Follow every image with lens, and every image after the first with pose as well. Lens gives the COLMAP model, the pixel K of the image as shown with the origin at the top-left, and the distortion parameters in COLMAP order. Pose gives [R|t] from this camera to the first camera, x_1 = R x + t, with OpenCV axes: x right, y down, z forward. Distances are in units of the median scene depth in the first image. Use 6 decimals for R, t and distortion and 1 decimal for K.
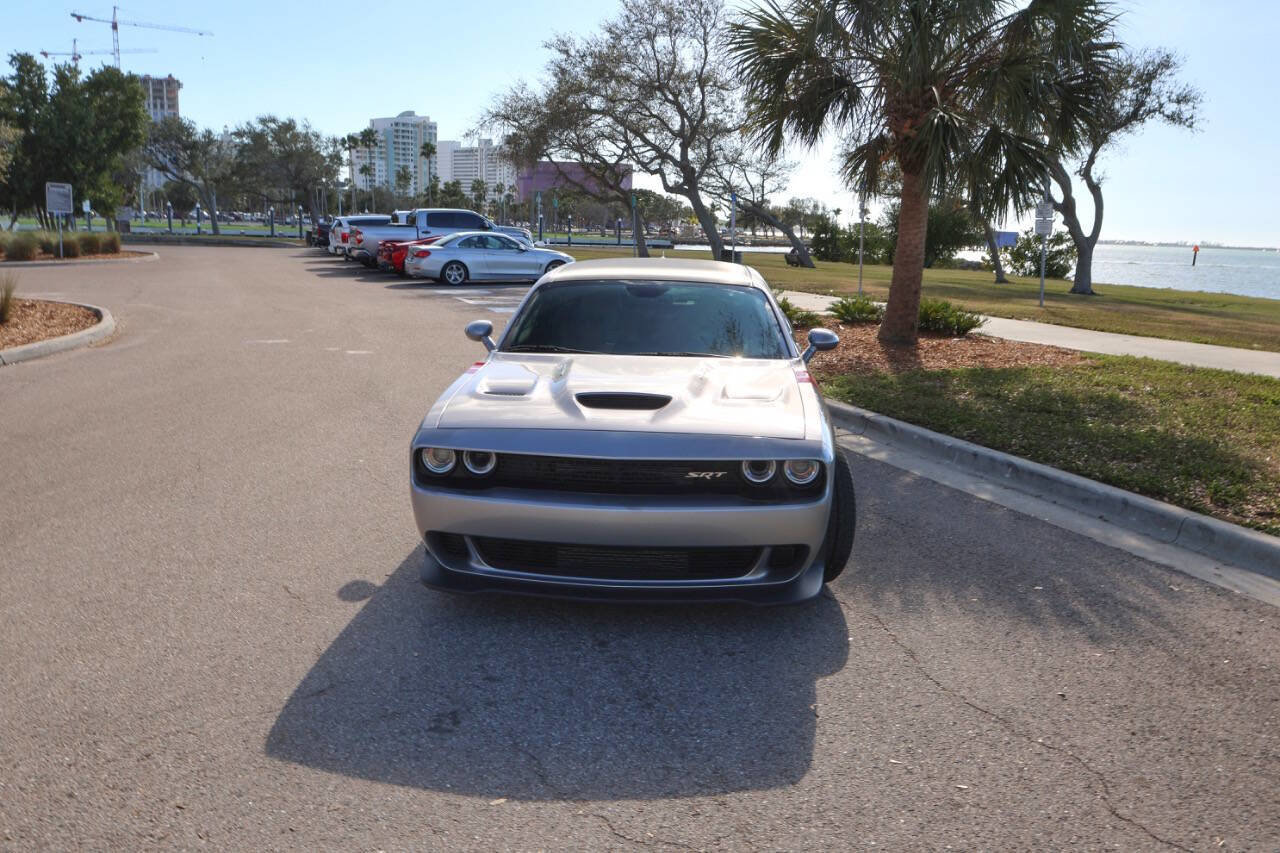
lens RADIAL K [[1080.1, 0, 666.6], [0, 1080.1, 418.7], [0, 0, 1]] dist [0.004738, -0.000320]
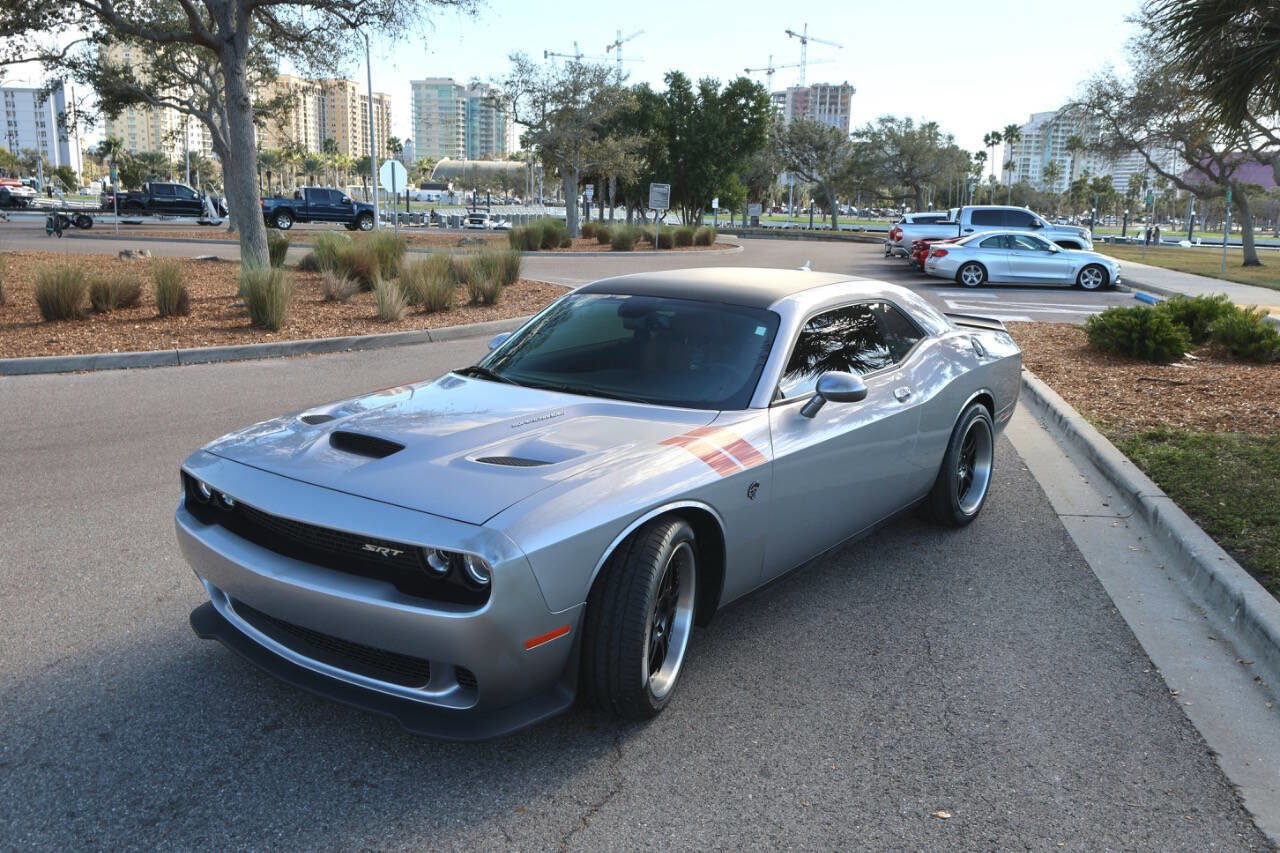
lens RADIAL K [[1065.9, 0, 669.1], [0, 1065.9, 427.8], [0, 0, 1]] dist [0.005308, -0.002164]
pose [[0.827658, 0.114520, -0.549425, 0.083061], [-0.106882, 0.993206, 0.046013, -0.012494], [0.550962, 0.020641, 0.834275, 0.062447]]
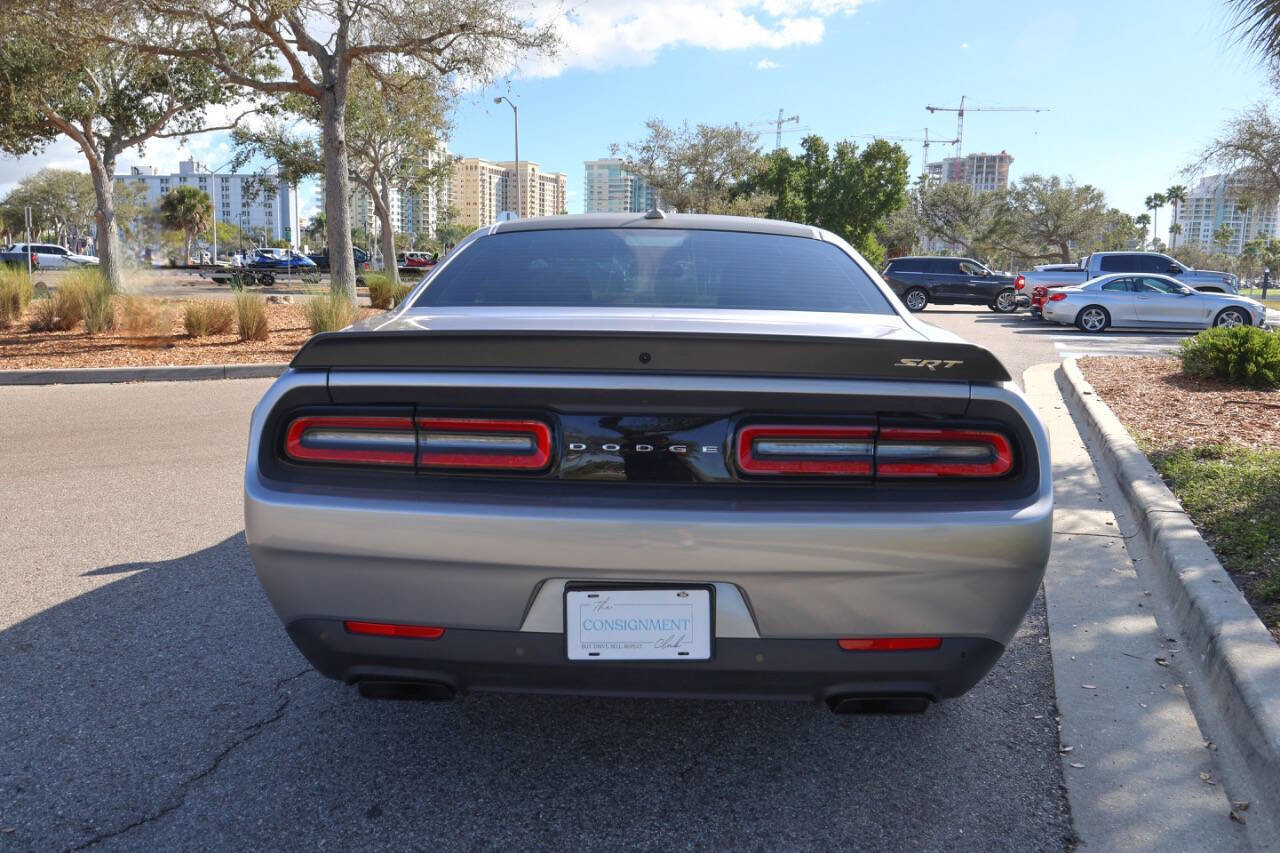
lens RADIAL K [[1006.3, 0, 638.8], [0, 1006.3, 430.0], [0, 0, 1]] dist [0.010554, -0.002791]
pose [[0.707462, 0.100078, -0.699630, 0.097291], [-0.128233, 0.991669, 0.012183, -0.004451], [0.695021, 0.081097, 0.714401, 0.114783]]
